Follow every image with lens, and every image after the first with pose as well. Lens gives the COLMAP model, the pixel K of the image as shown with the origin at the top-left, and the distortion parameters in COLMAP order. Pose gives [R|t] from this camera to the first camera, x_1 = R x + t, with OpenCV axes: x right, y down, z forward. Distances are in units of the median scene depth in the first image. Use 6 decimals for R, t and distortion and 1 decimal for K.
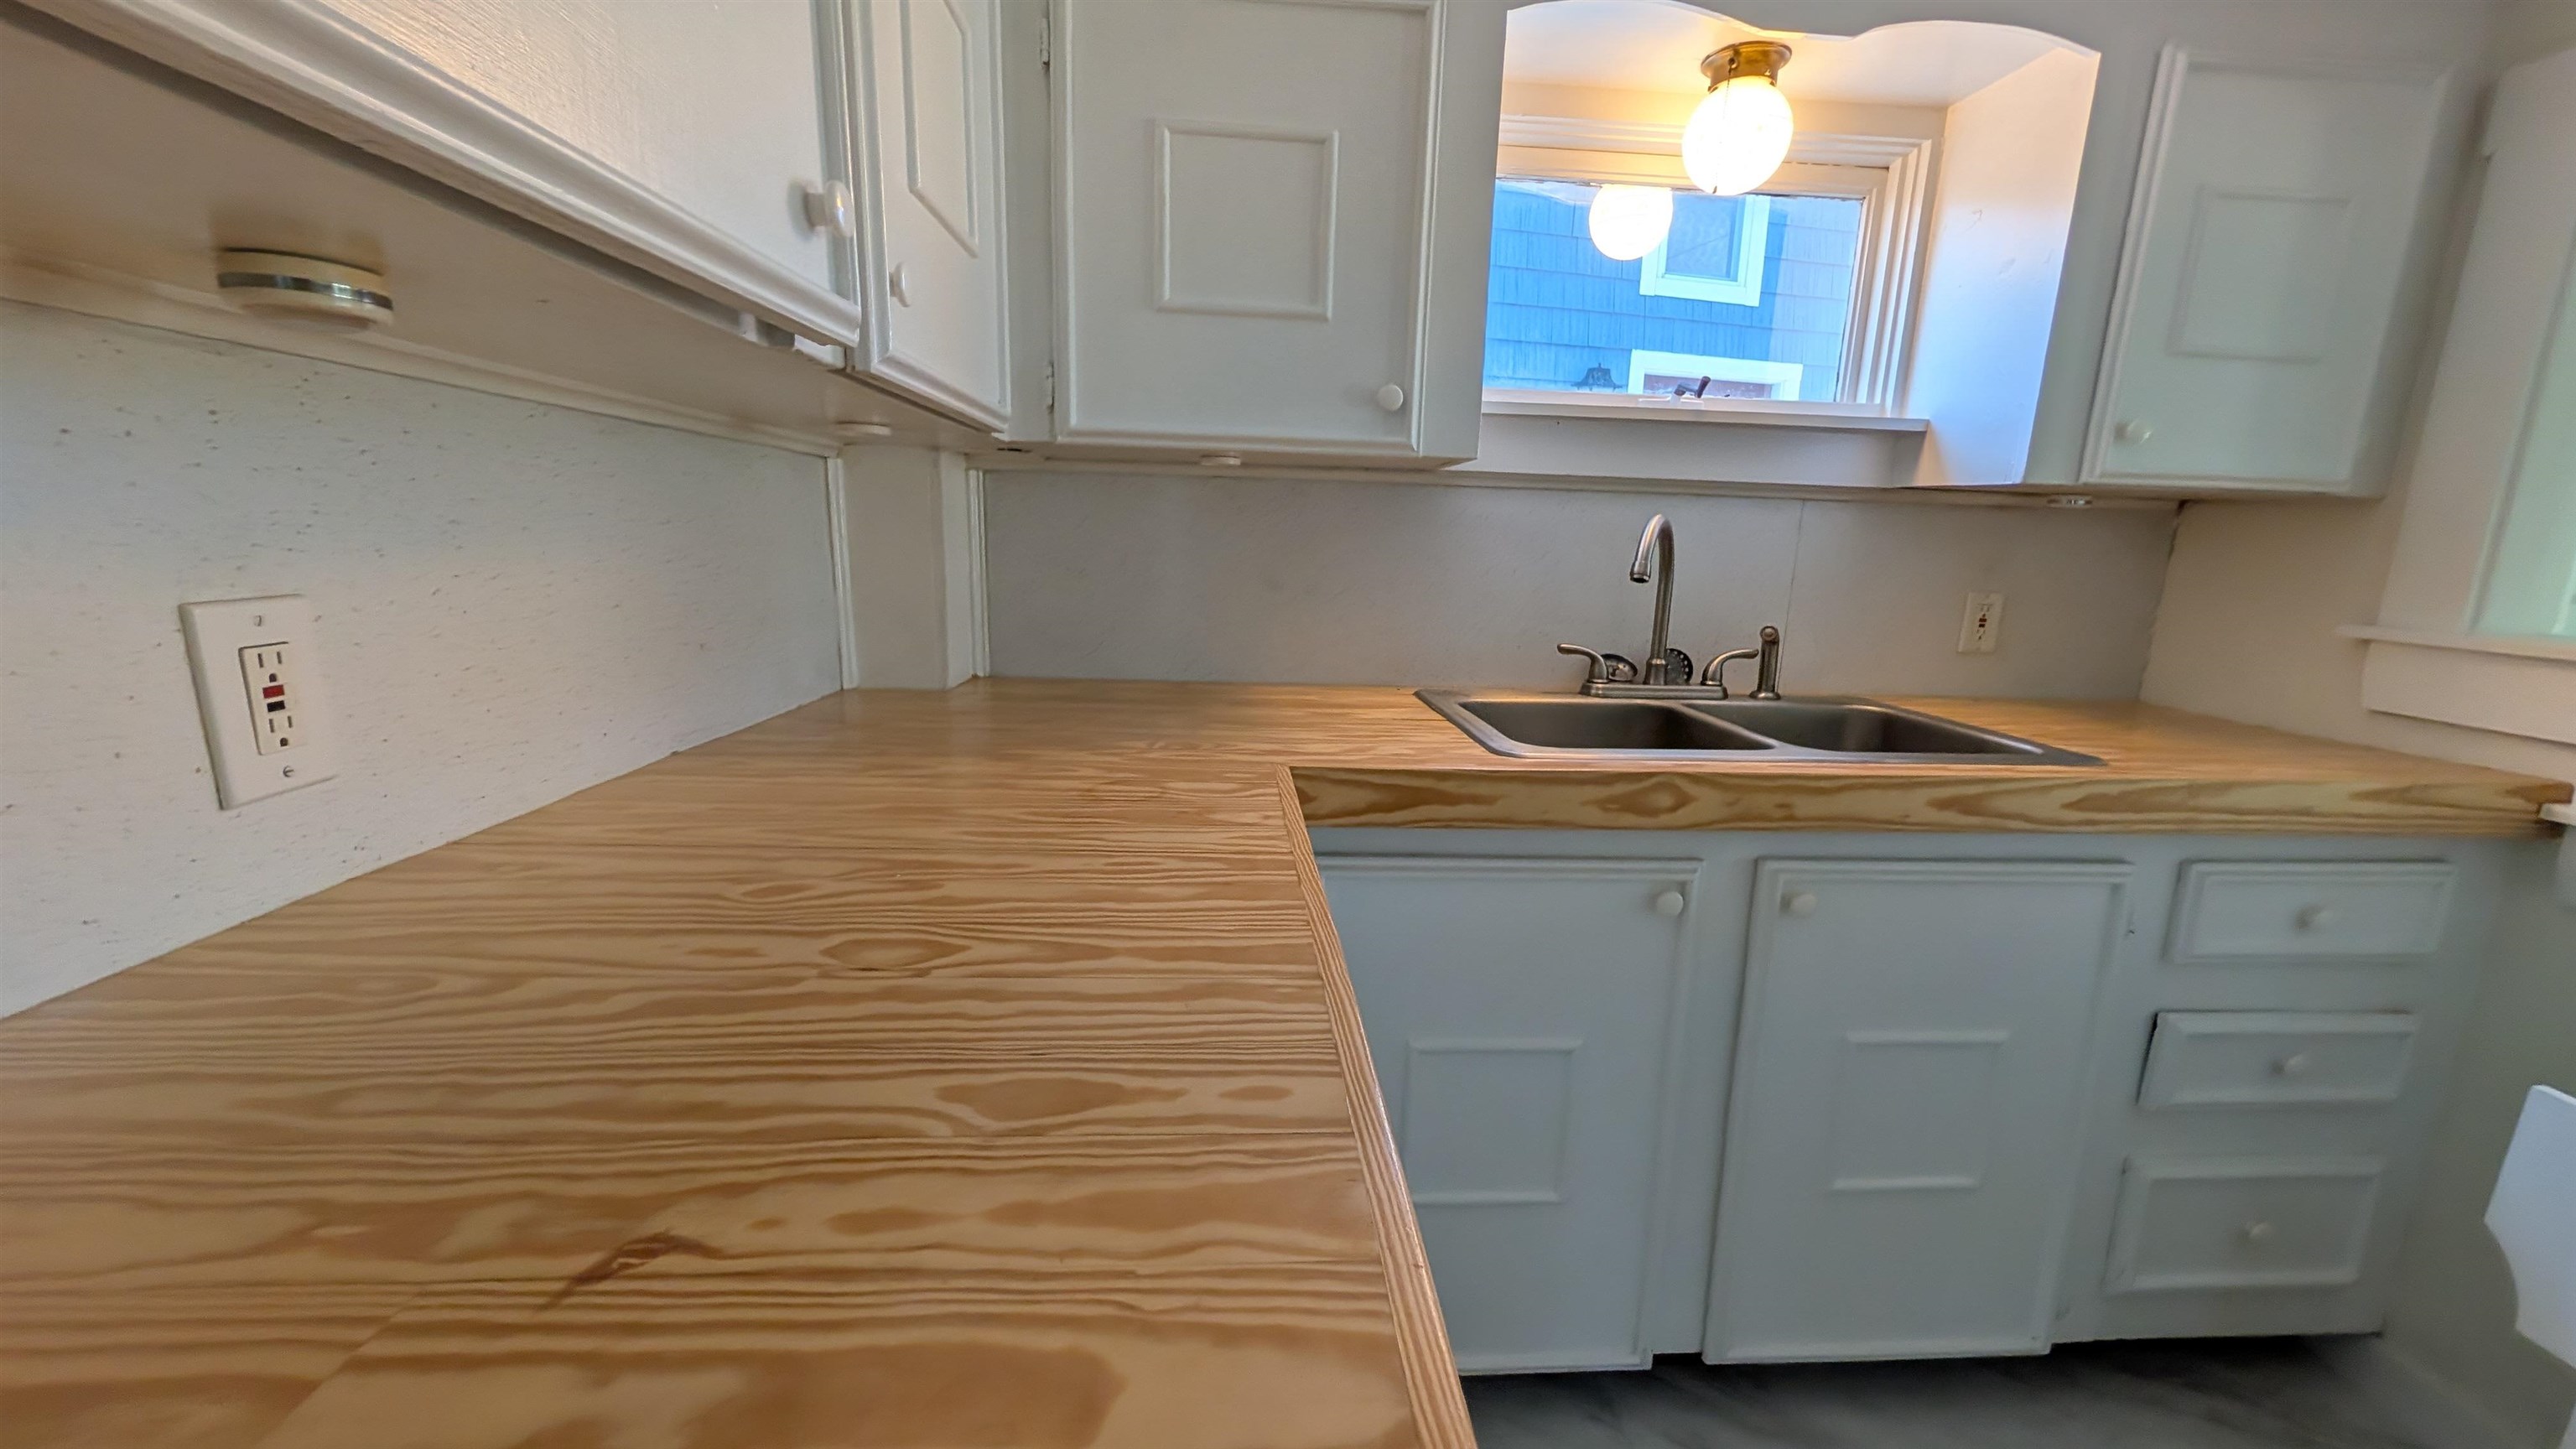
lens RADIAL K [[994.9, 0, 1288.9], [0, 994.9, 719.2], [0, 0, 1]] dist [0.002031, 0.000424]
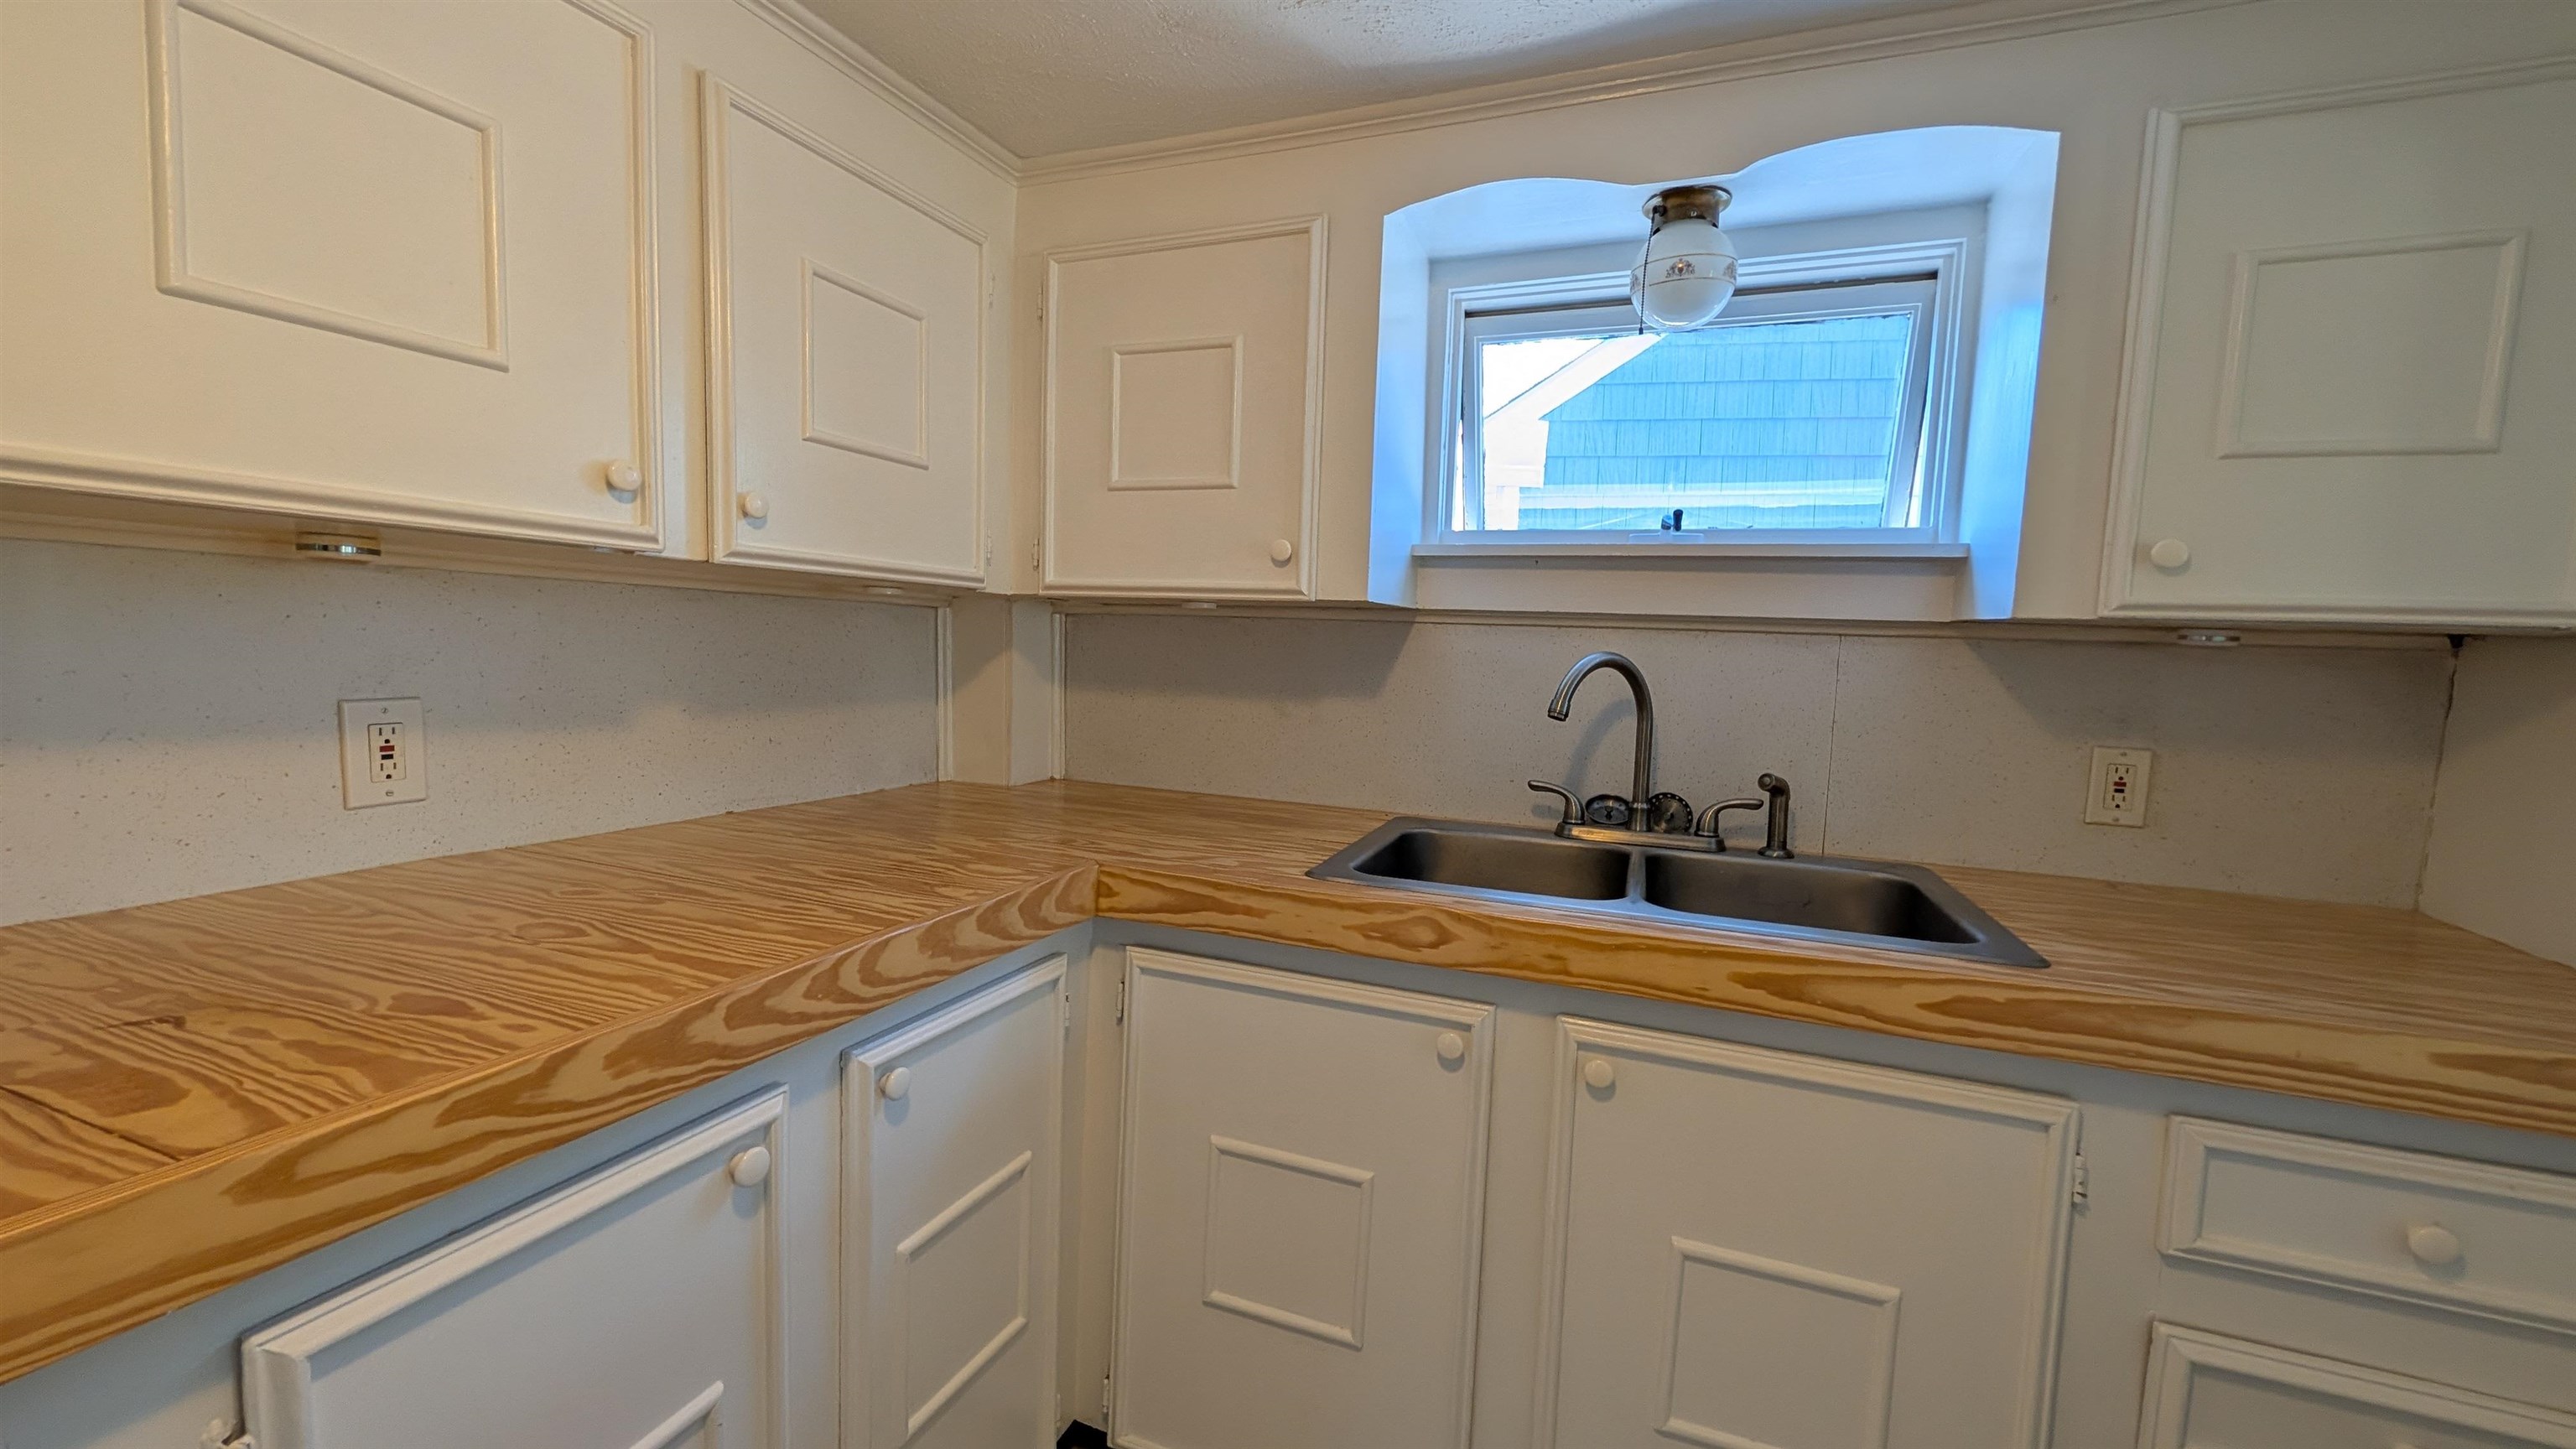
lens RADIAL K [[994.9, 0, 1287.2], [0, 994.9, 716.9], [0, 0, 1]] dist [0.002031, 0.000424]
pose [[0.905128, 0.032922, -0.423862, 0.619777], [-0.085931, 0.990586, -0.106559, -0.016053], [0.416364, 0.132873, 0.899436, 0.010826]]
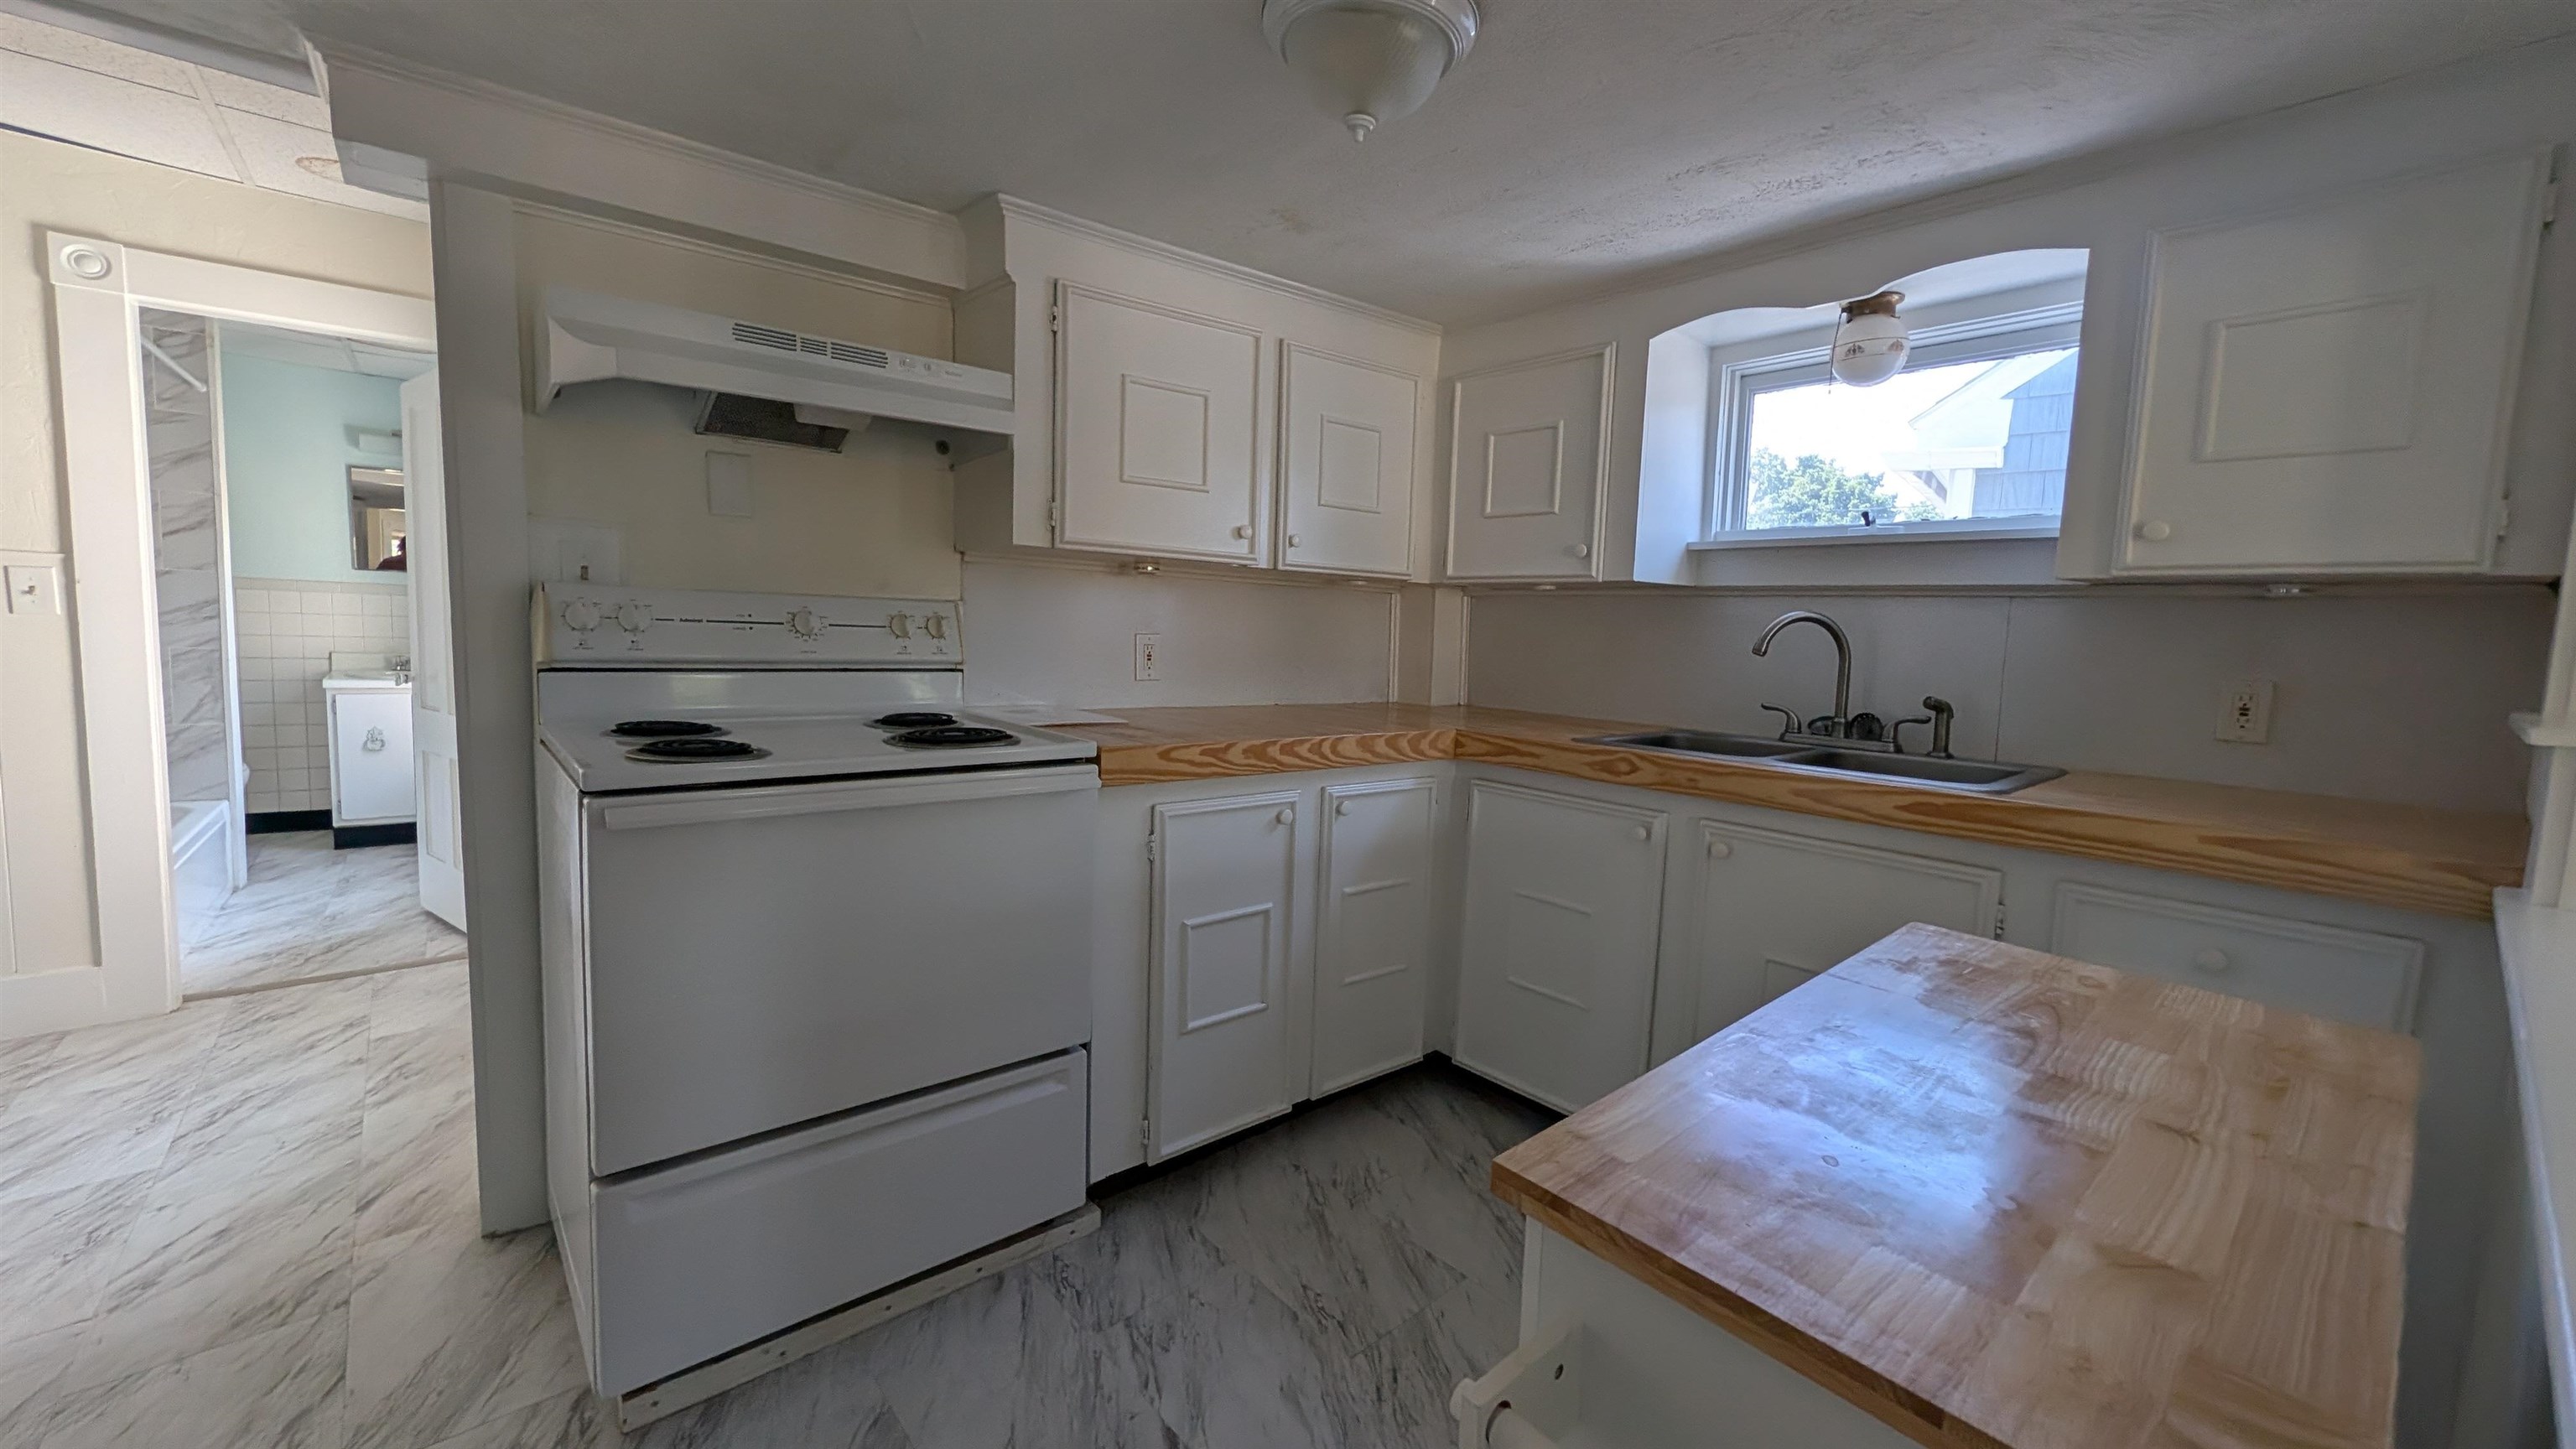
lens RADIAL K [[994.9, 0, 1286.7], [0, 994.9, 719.8], [0, 0, 1]] dist [0.002031, 0.000424]
pose [[0.601848, 0.065635, -0.795909, 1.313347], [-0.162380, 0.985856, -0.041488, 0.156162], [0.781928, 0.154209, 0.603993, -0.509402]]
